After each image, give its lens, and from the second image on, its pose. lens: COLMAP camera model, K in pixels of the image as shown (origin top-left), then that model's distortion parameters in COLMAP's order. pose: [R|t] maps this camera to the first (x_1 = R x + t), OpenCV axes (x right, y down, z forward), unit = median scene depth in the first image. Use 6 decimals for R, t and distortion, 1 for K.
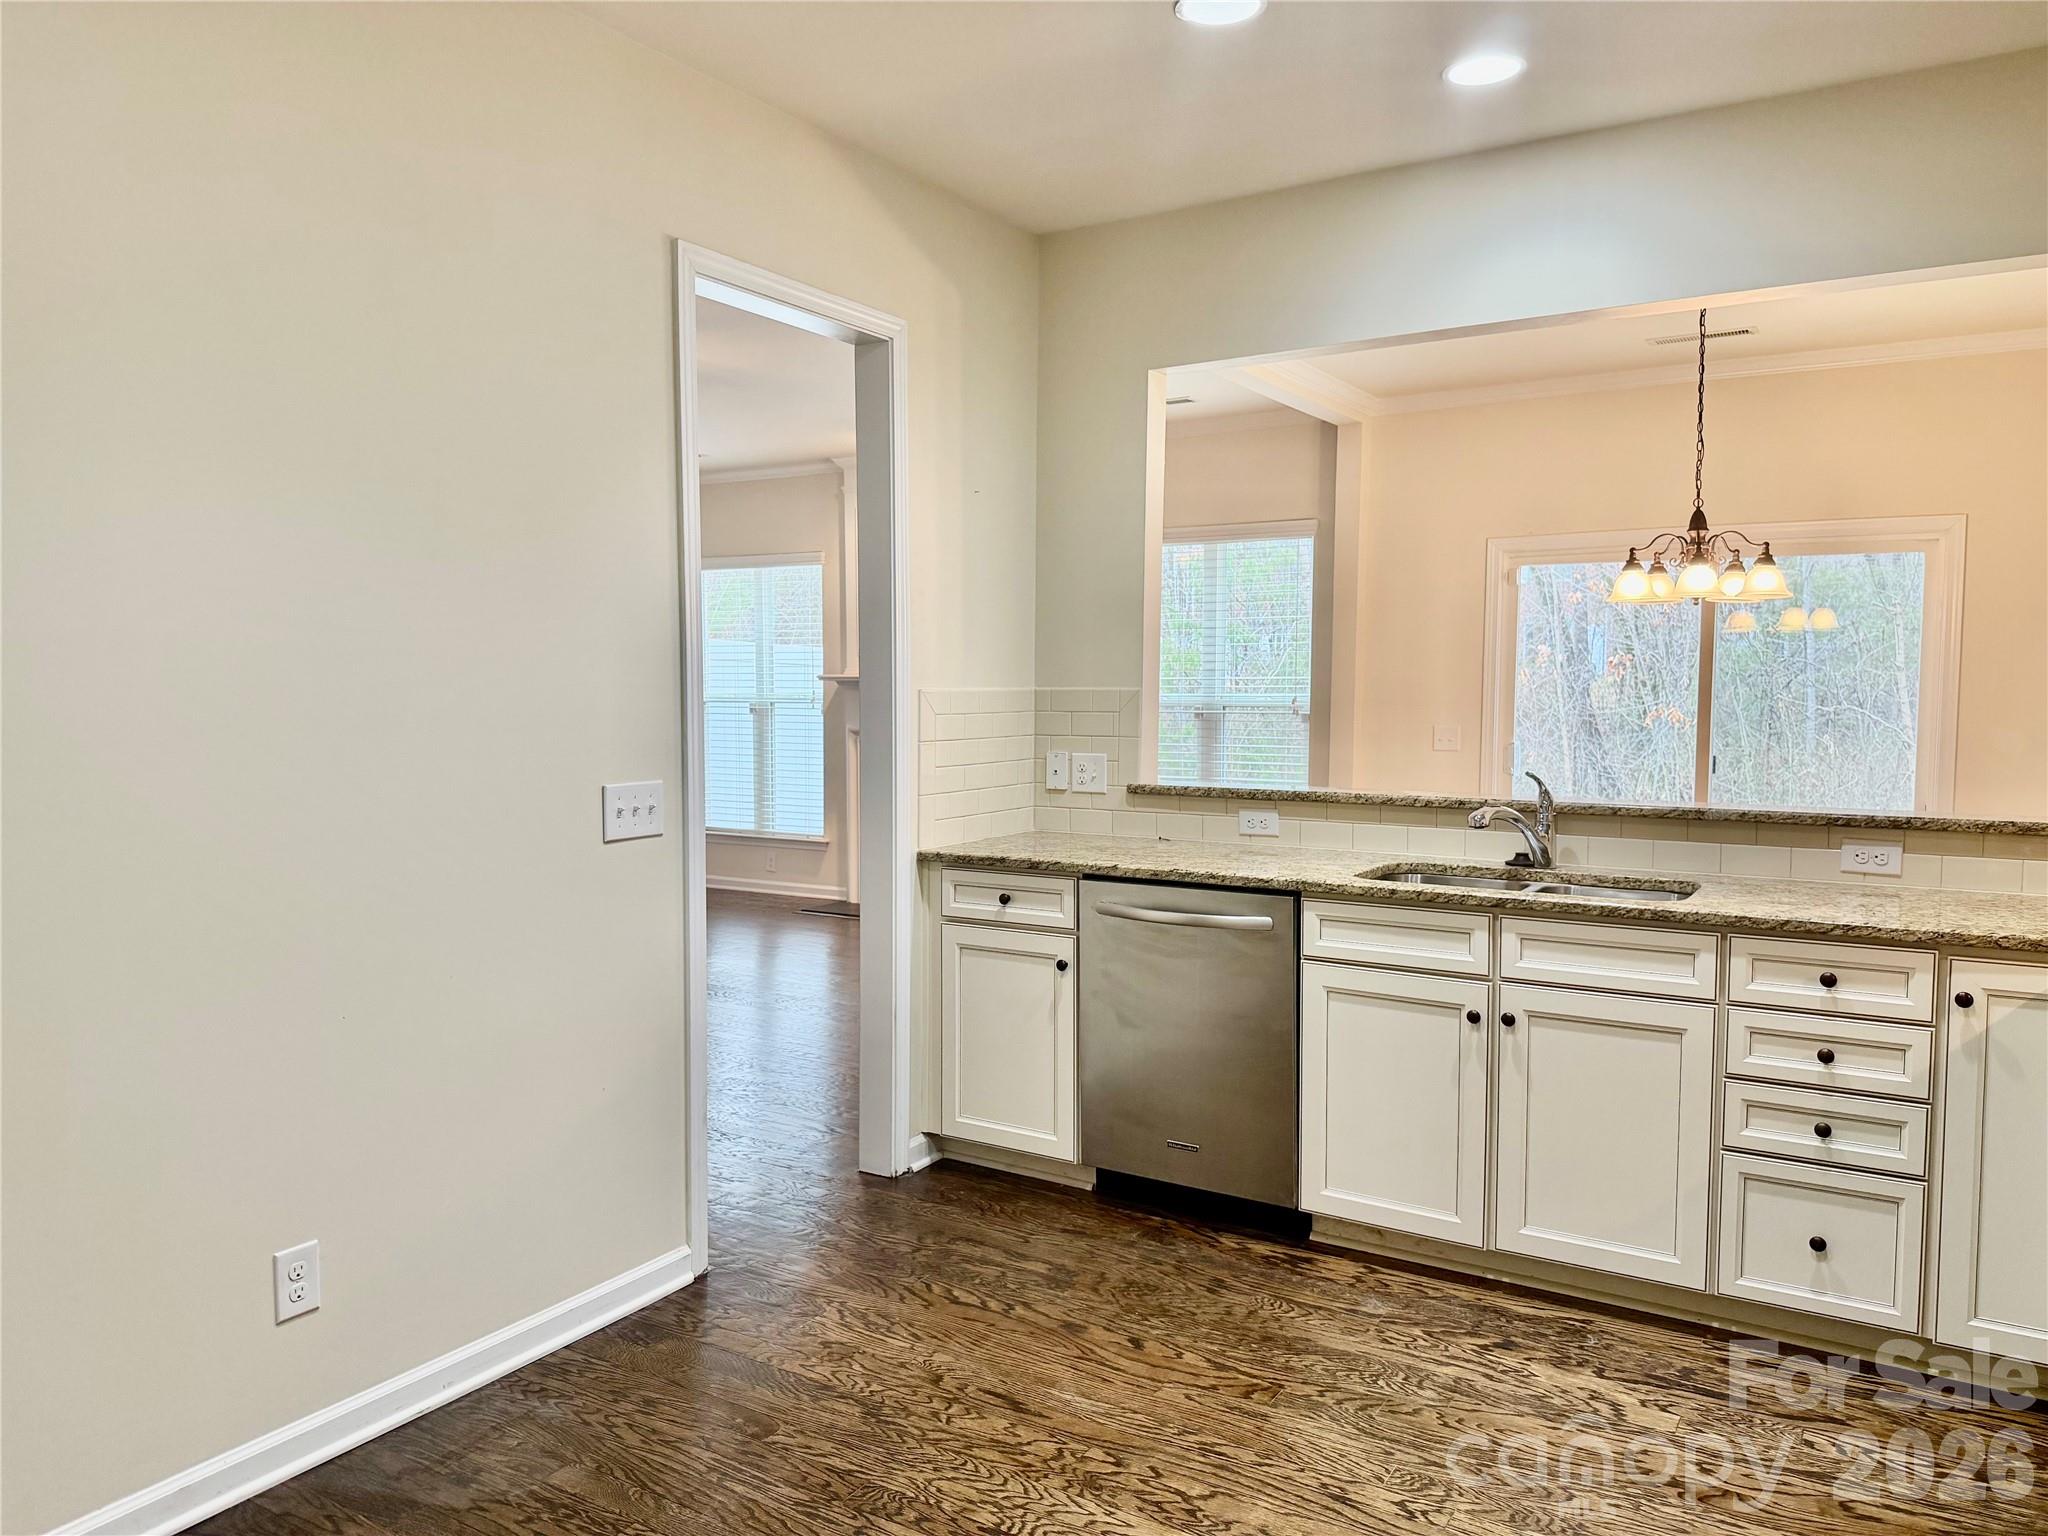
lens RADIAL K [[1456.7, 0, 1030.9], [0, 1456.7, 786.0], [0, 0, 1]] dist [-0.006941, -0.001815]
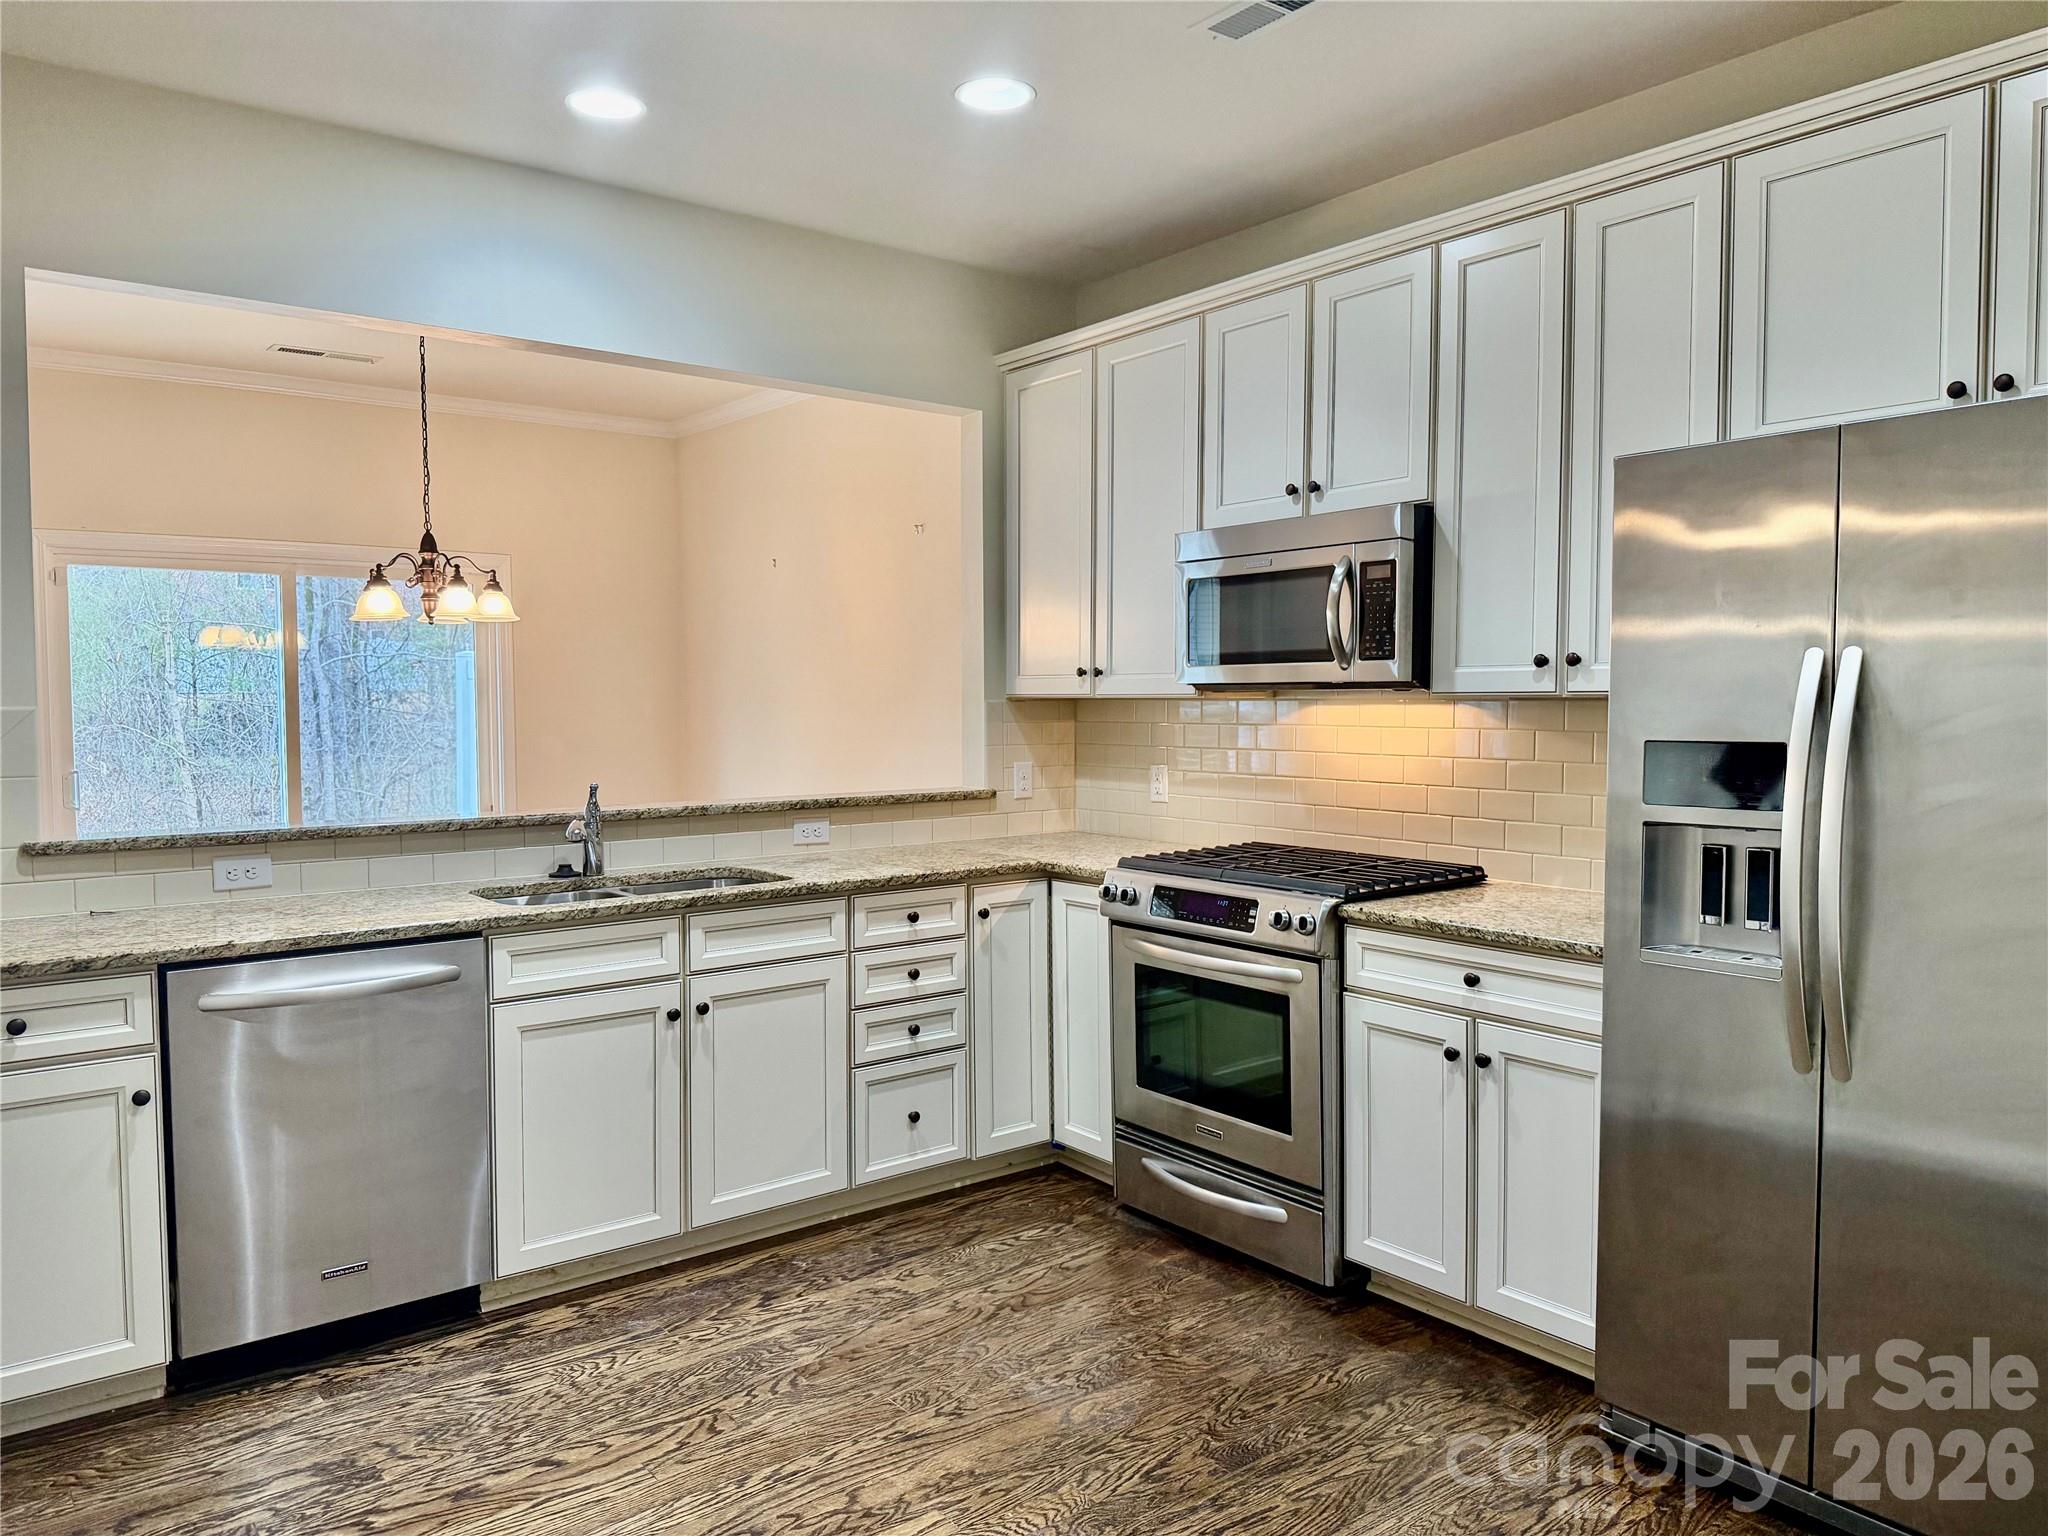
lens RADIAL K [[1434.8, 0, 1024.0], [0, 1434.8, 768.0], [0, 0, 1]] dist [0.139821, -0.195521]
pose [[0.351561, -0.053425, 0.934639, -0.626530], [0.075180, 0.996757, 0.028697, -0.033908], [-0.933141, 0.060178, 0.354438, 0.402562]]
